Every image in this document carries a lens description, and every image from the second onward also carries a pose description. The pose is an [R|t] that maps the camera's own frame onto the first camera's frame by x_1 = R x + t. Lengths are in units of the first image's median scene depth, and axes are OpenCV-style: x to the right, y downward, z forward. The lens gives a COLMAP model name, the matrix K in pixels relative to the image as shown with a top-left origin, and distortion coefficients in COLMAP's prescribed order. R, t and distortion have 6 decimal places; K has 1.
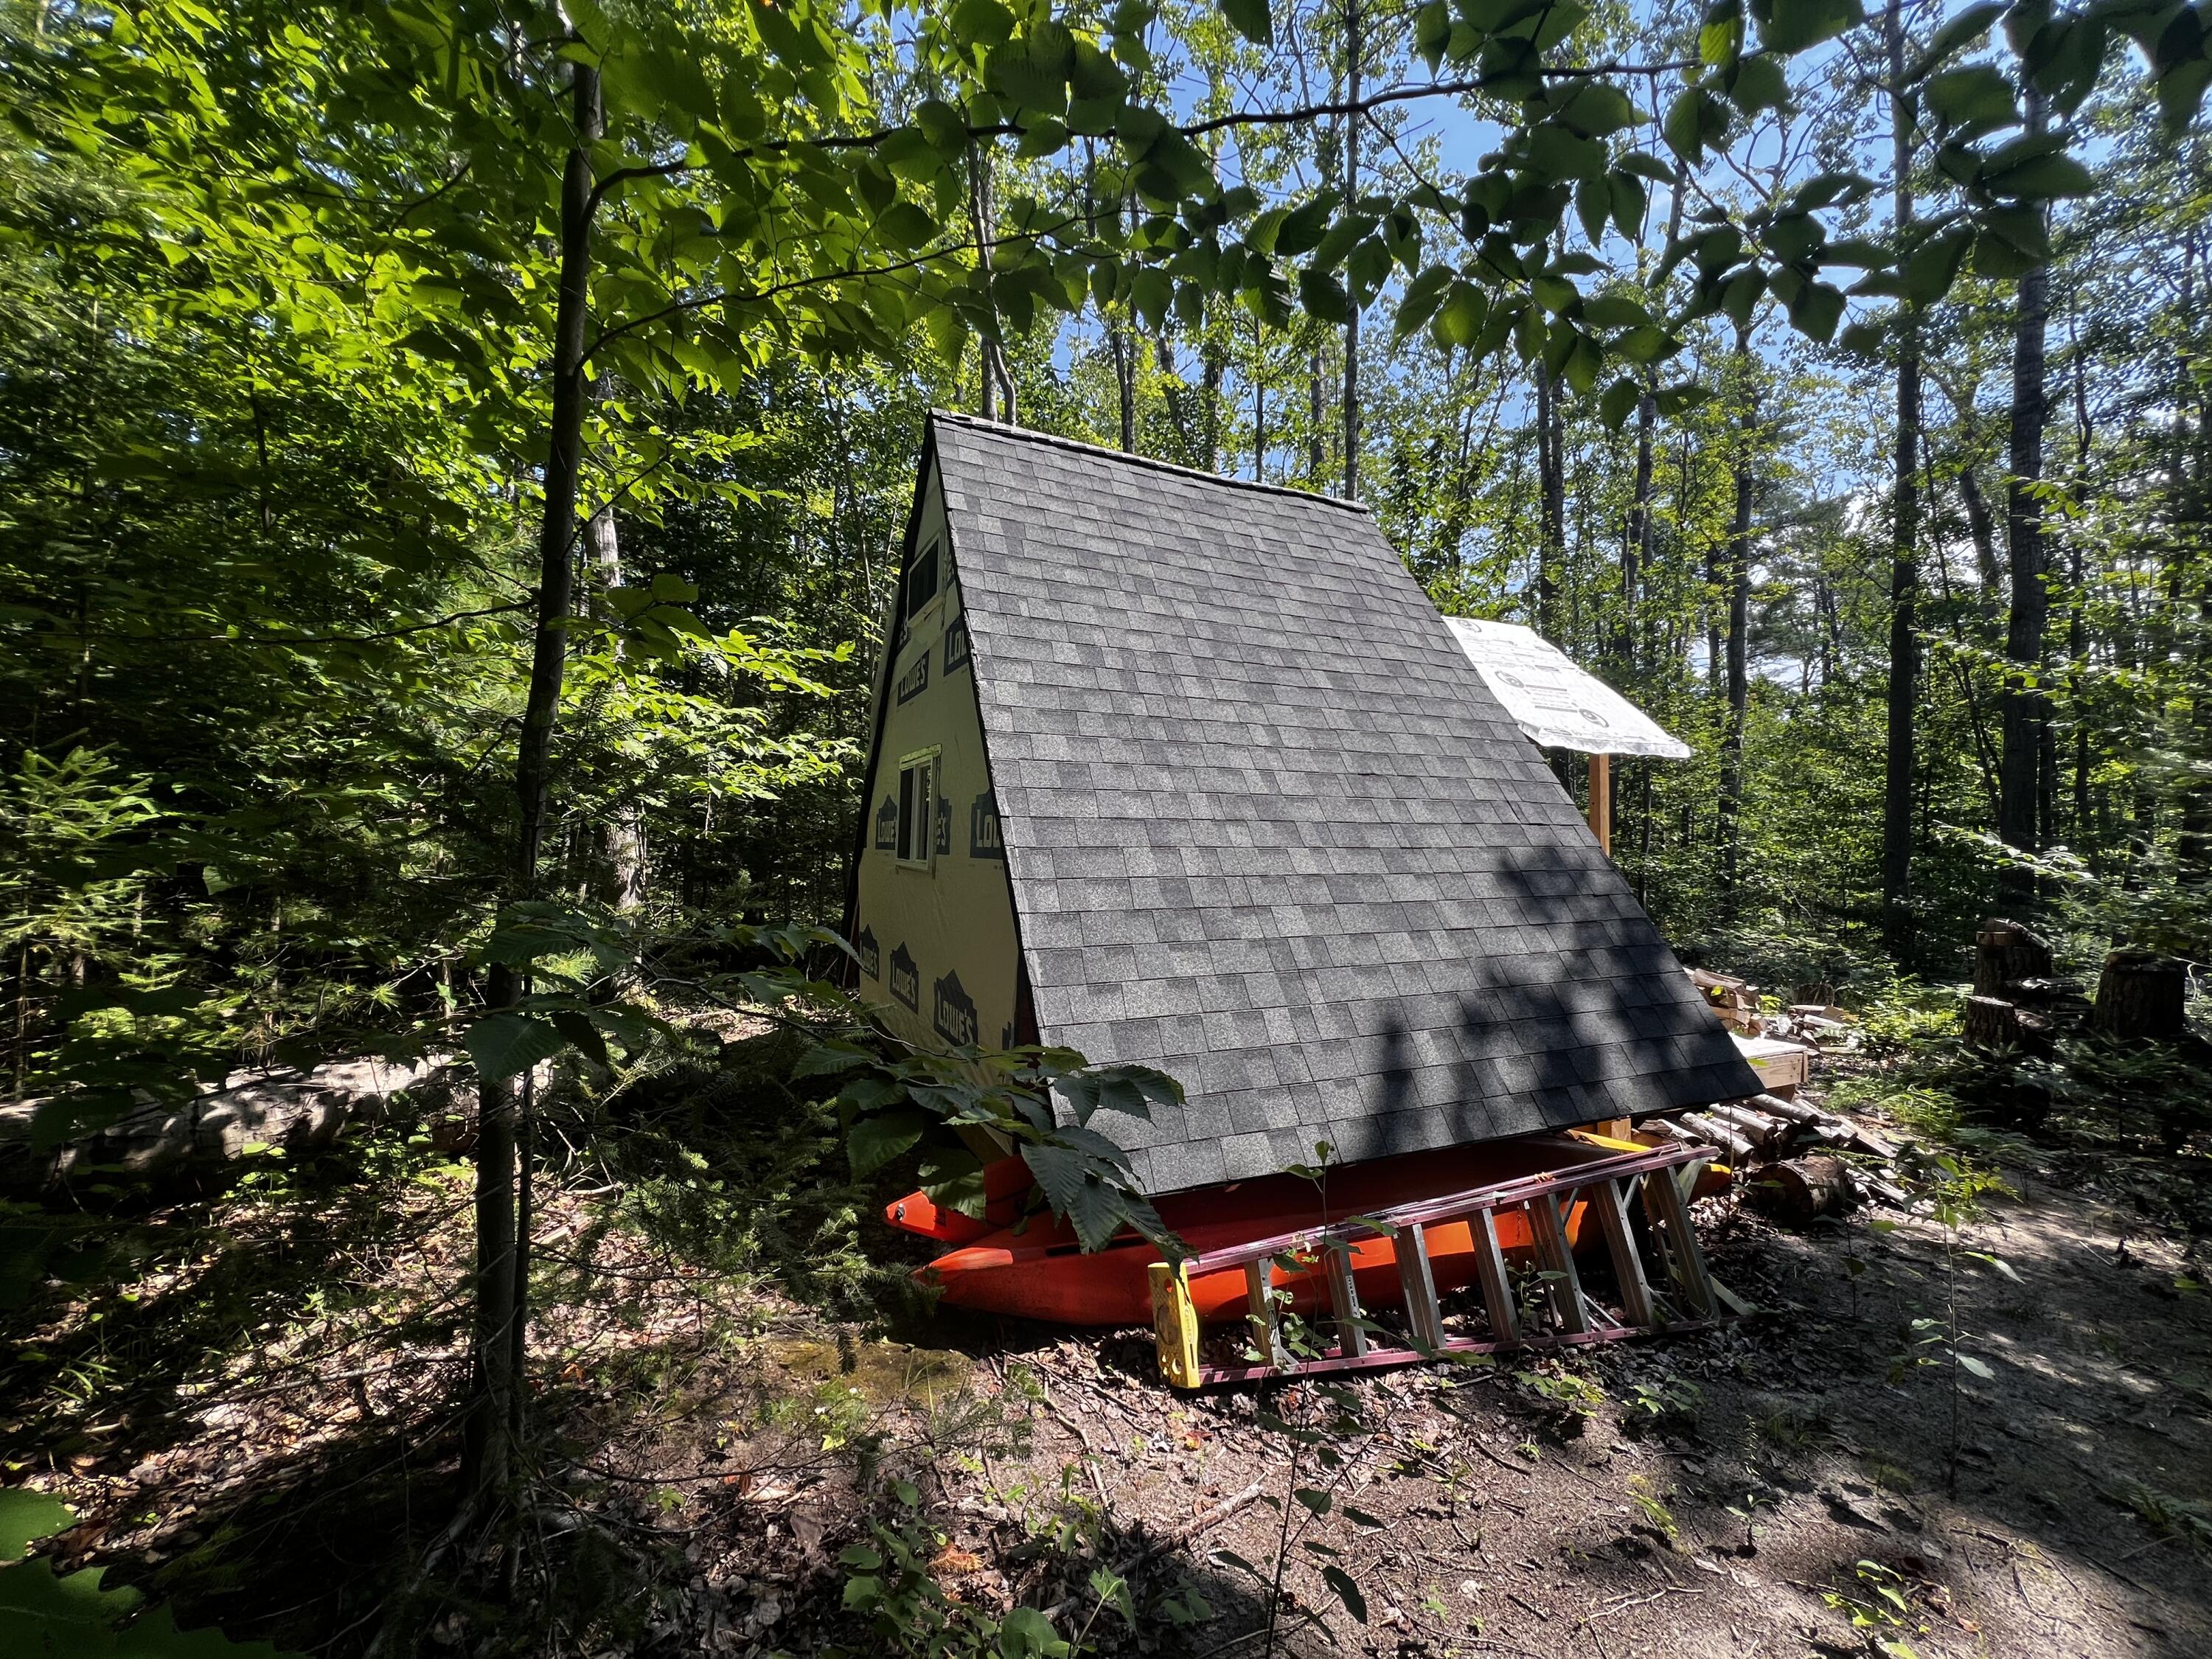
lens RADIAL K [[885.1, 0, 1088.2], [0, 885.1, 825.5], [0, 0, 1]] dist [-0.000077, -0.000016]
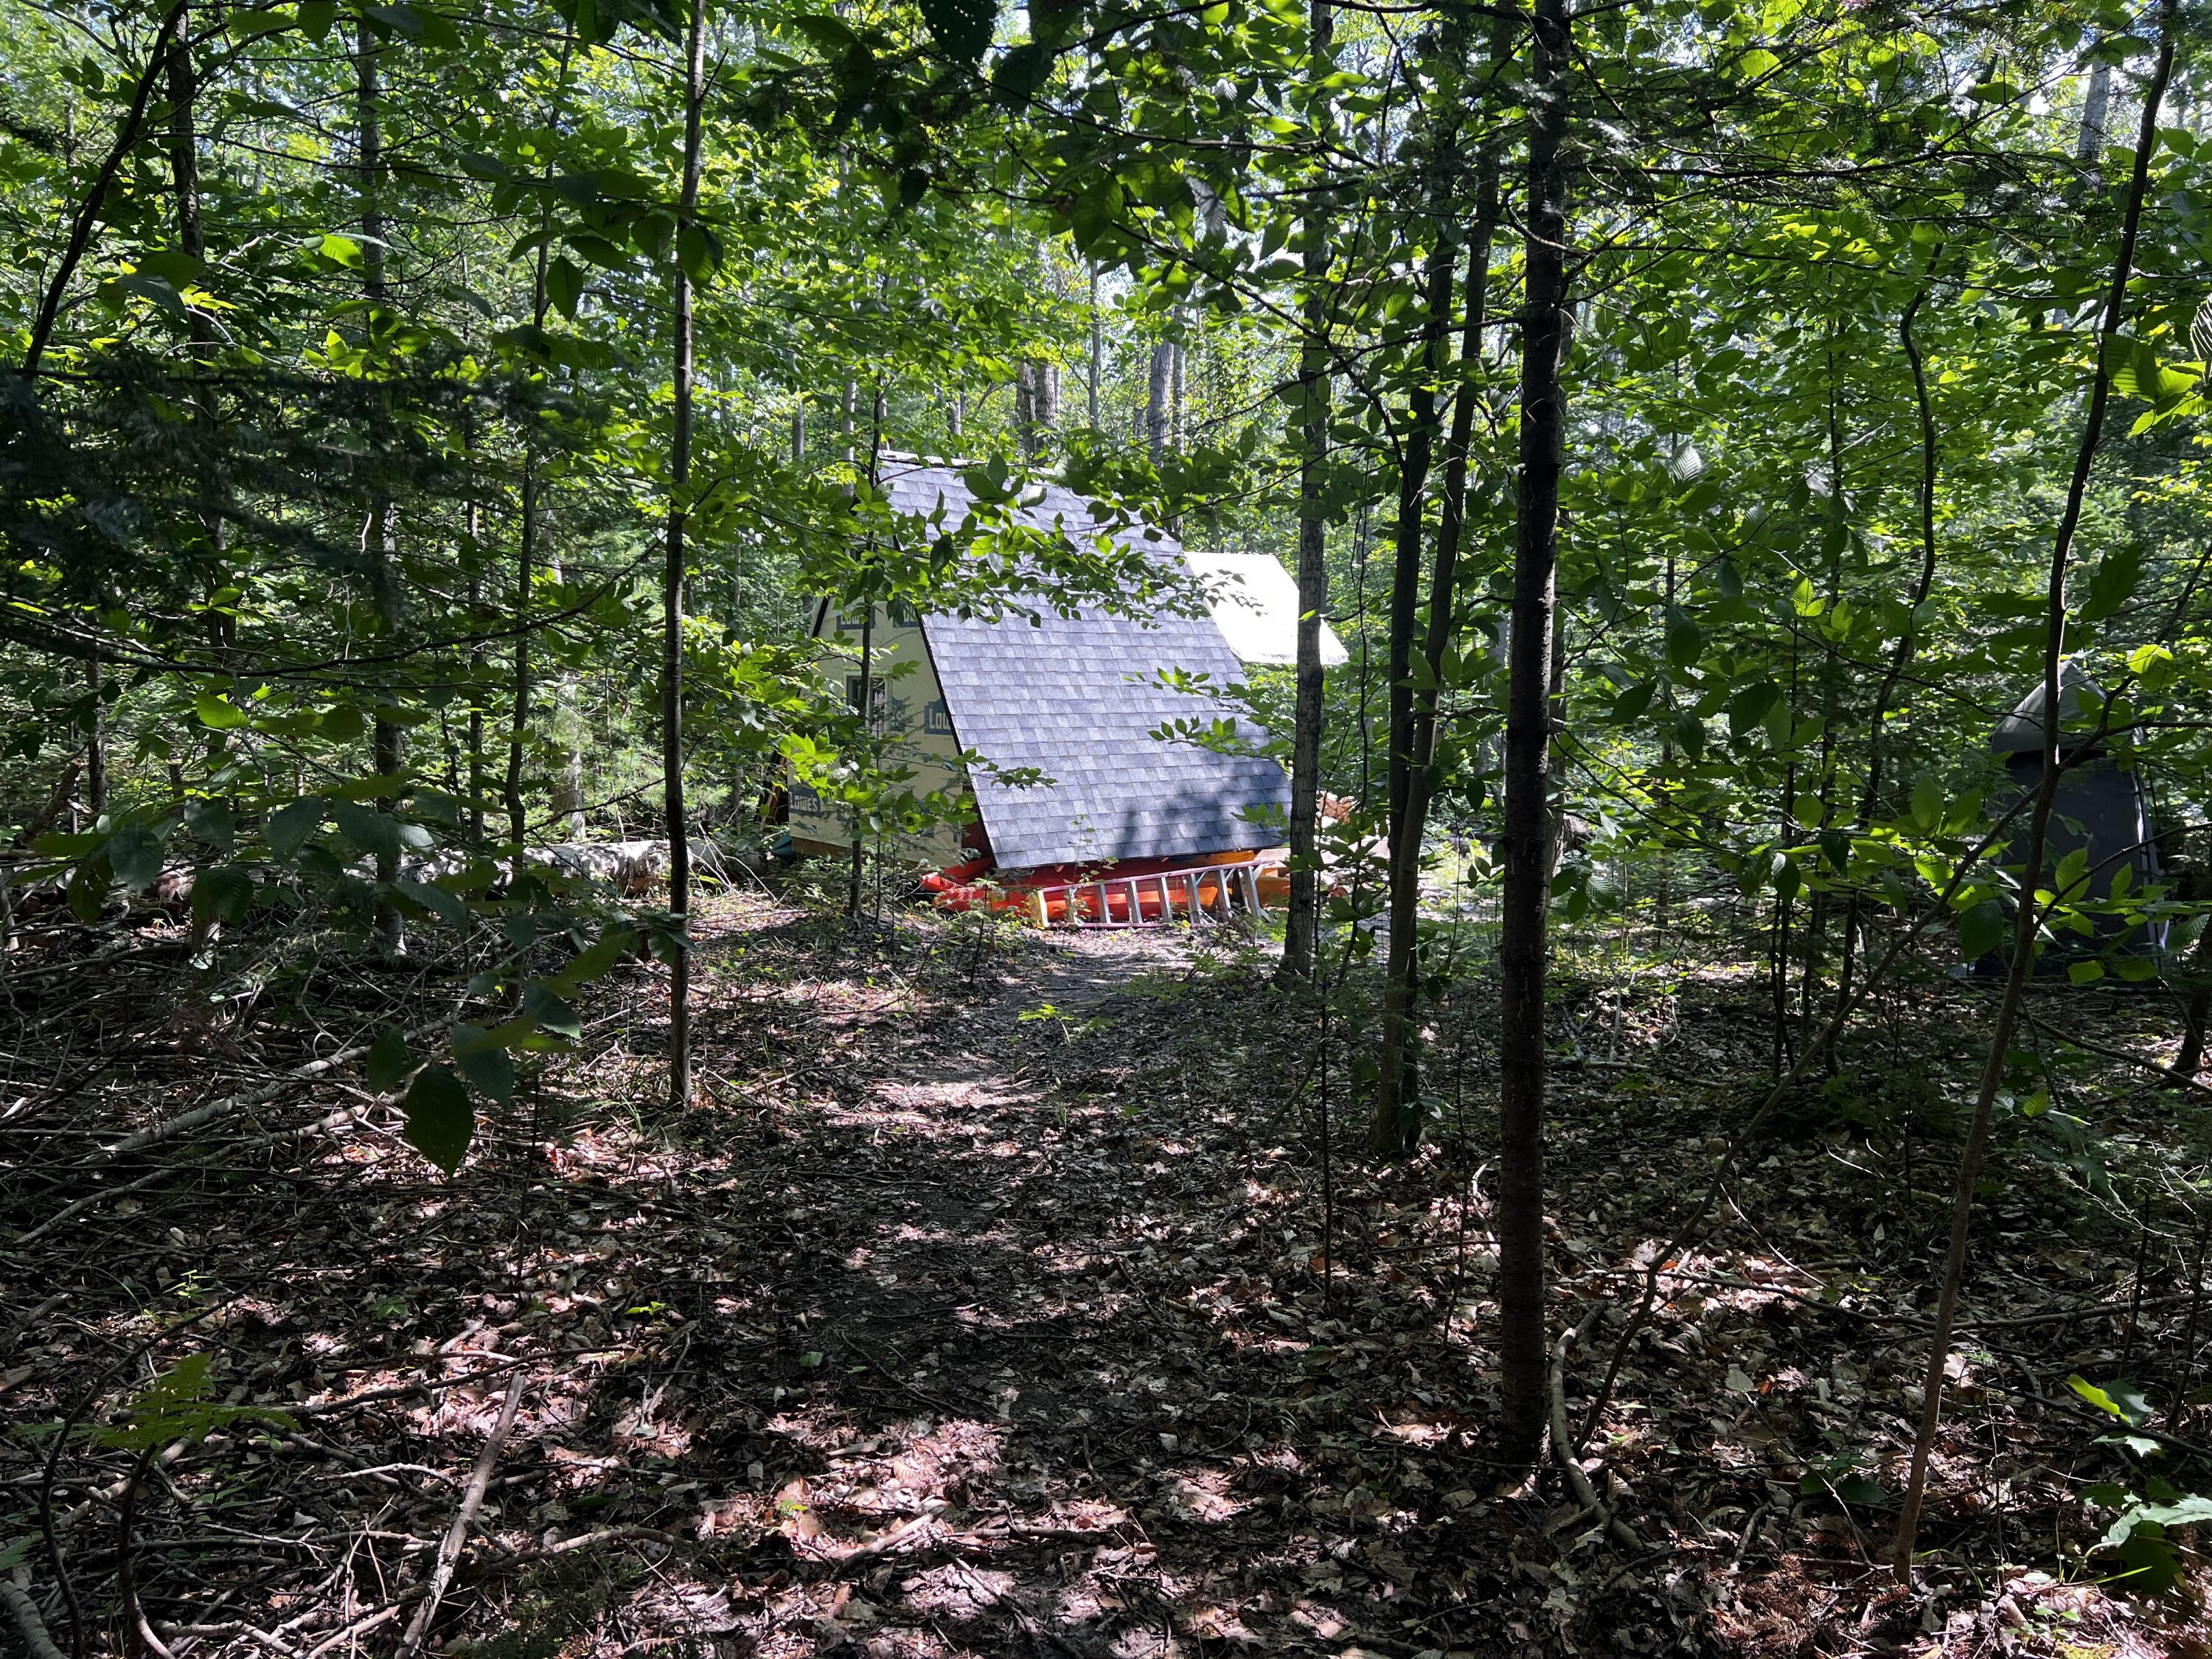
lens RADIAL K [[1690.8, 0, 1102.6], [0, 1690.8, 831.8], [0, 0, 1]] dist [0.080240, -0.092554]
pose [[0.978381, -0.025678, 0.205212, -0.570754], [0.005437, 0.995113, 0.098596, -0.126638], [-0.206741, -0.095348, 0.973739, -3.007834]]
